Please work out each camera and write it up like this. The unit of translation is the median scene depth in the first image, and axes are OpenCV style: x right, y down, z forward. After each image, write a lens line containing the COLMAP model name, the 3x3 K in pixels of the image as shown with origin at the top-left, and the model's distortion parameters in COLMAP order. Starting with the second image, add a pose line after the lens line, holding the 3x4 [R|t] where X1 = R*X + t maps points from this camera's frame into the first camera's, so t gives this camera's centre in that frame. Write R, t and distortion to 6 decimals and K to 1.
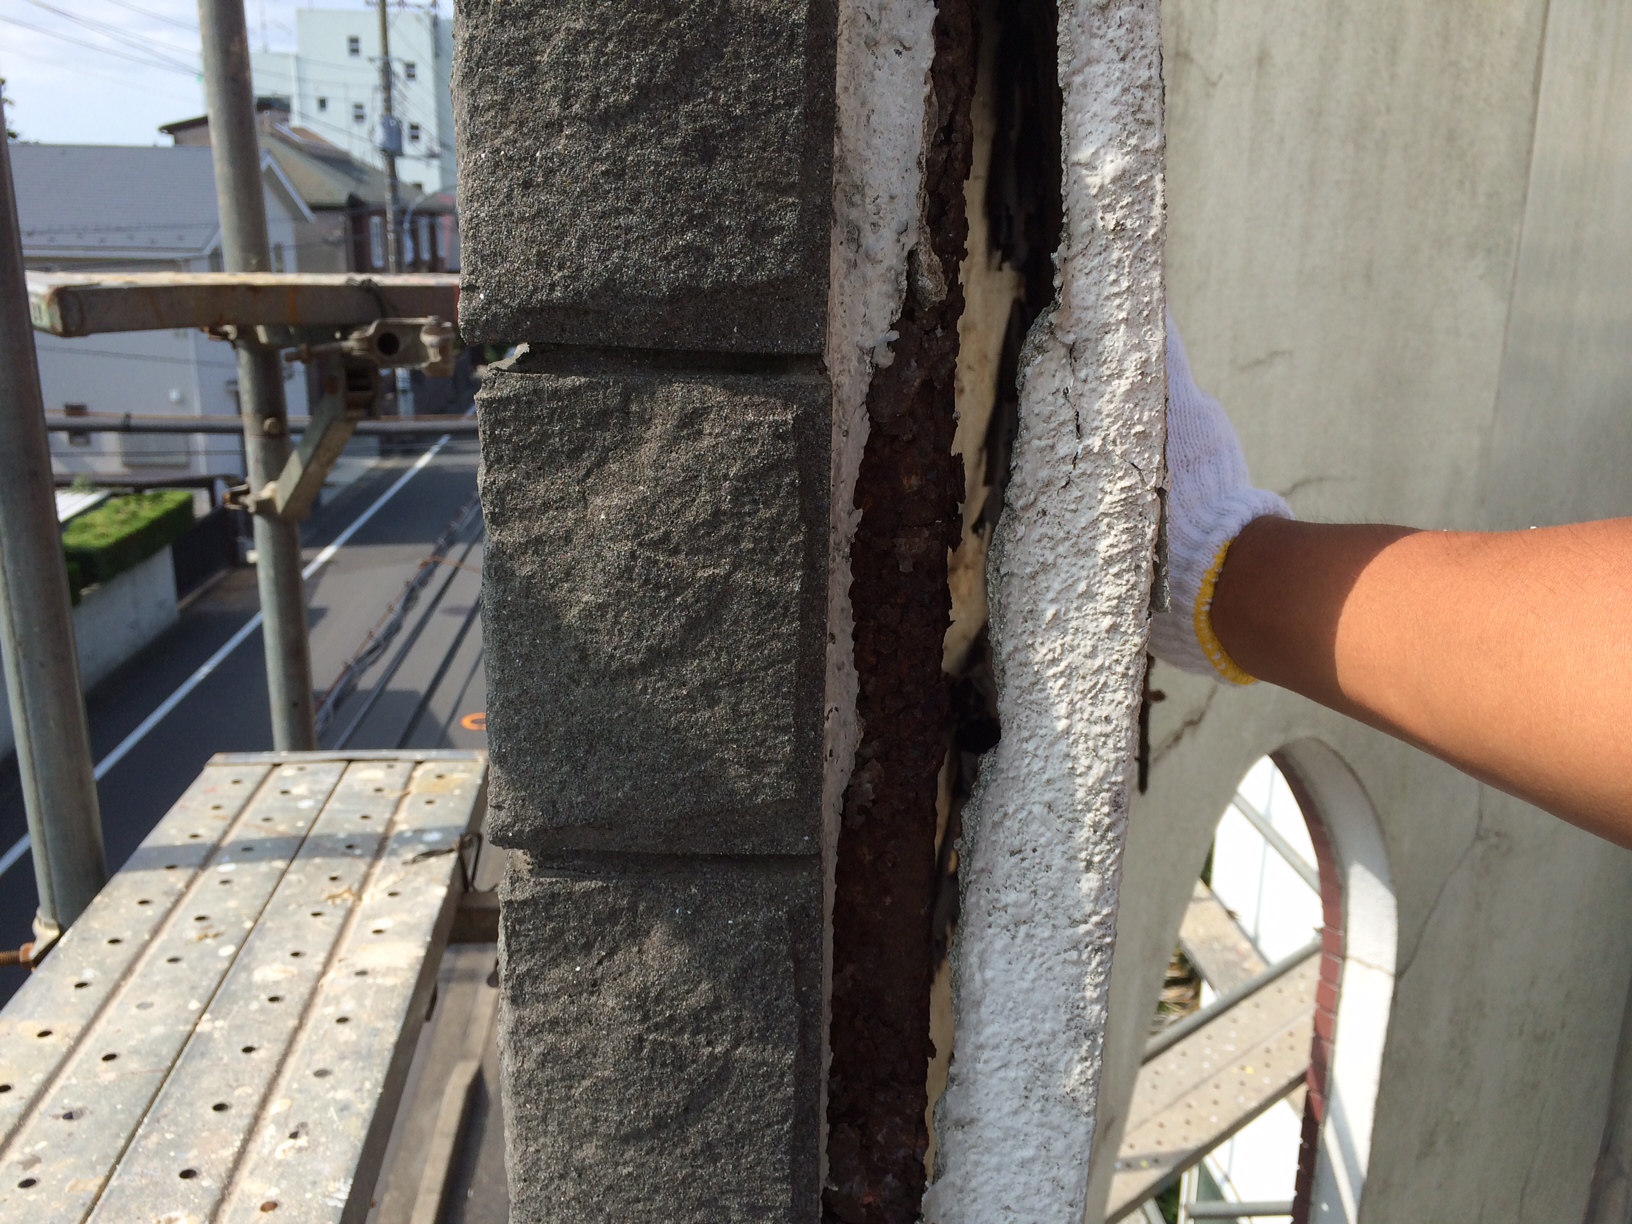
lens RADIAL K [[1403.4, 0, 818.2], [0, 1403.4, 607.9], [0, 0, 1]] dist [0.041285, -0.016413]
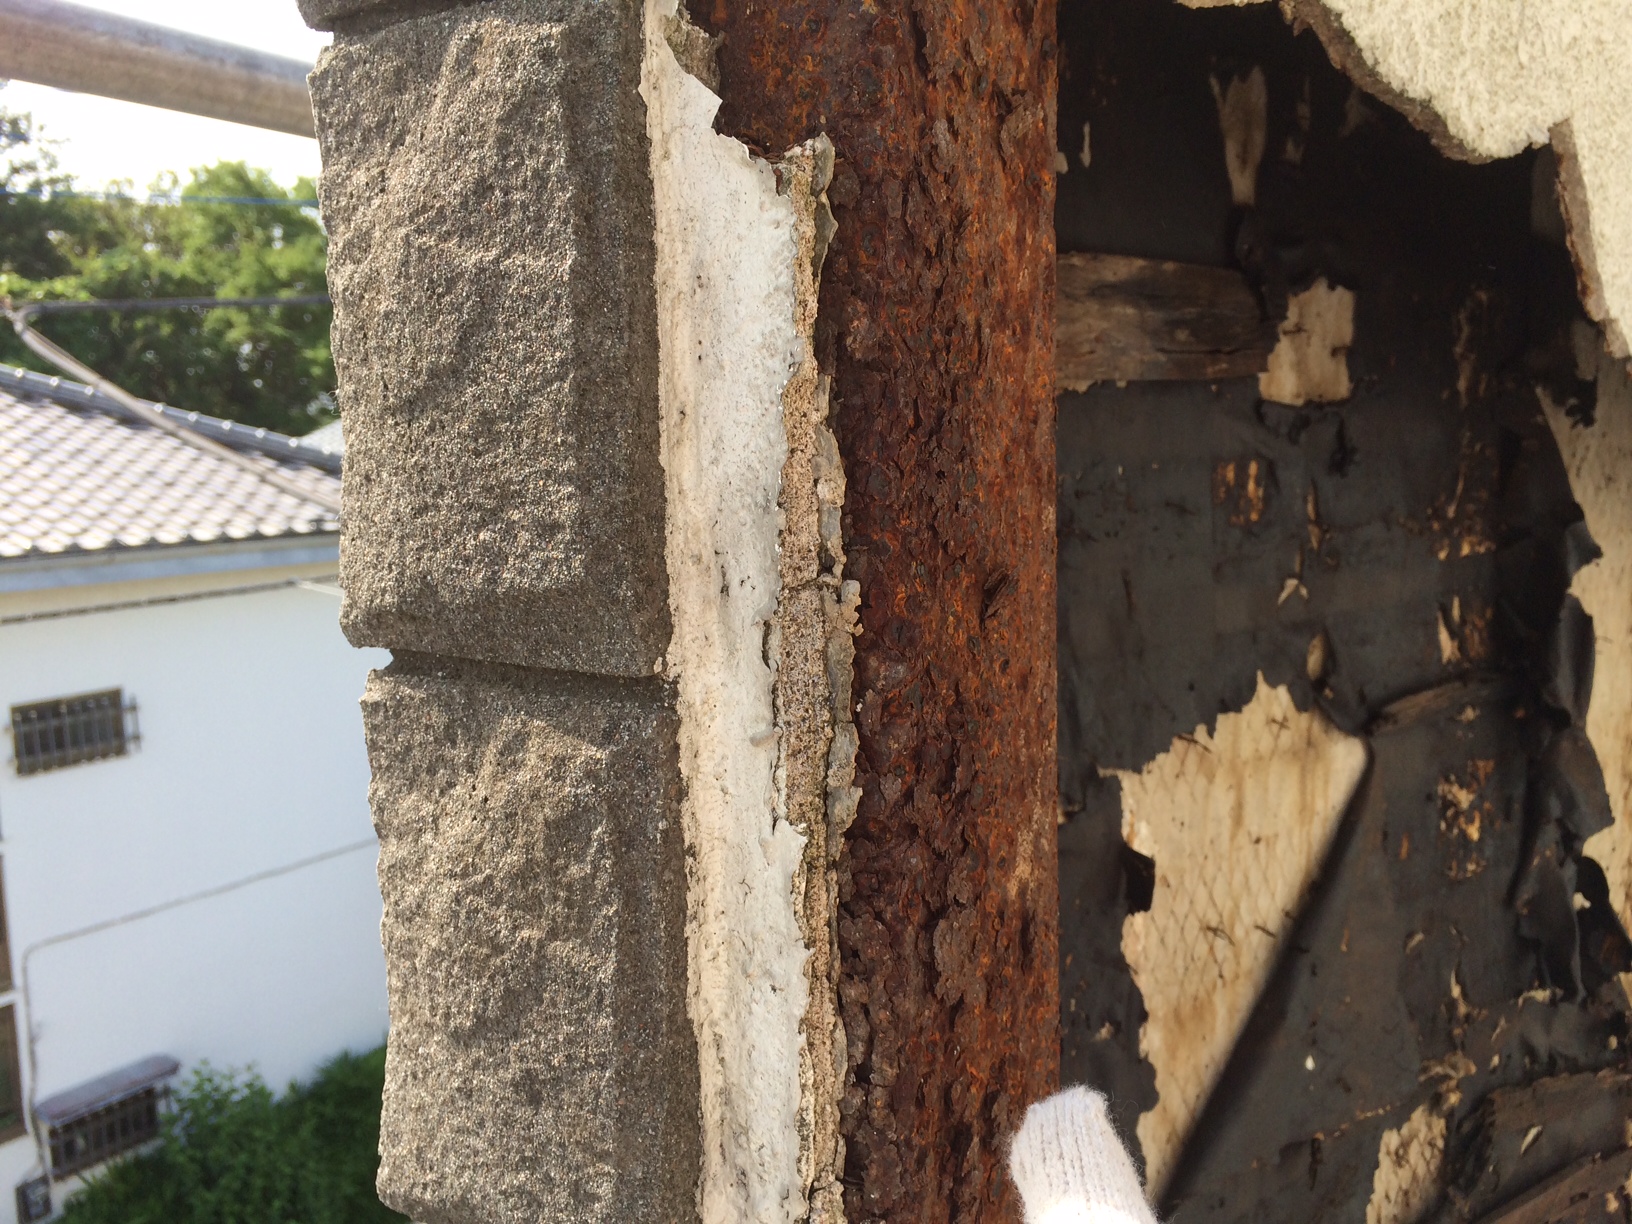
lens RADIAL K [[1403.4, 0, 814.0], [0, 1403.4, 611.3], [0, 0, 1]] dist [0.041285, -0.016413]
pose [[0.792015, 0.041737, -0.609073, 0.584638], [-0.125707, 0.987431, -0.095799, -0.559500], [0.597420, 0.152439, 0.787307, 0.364533]]
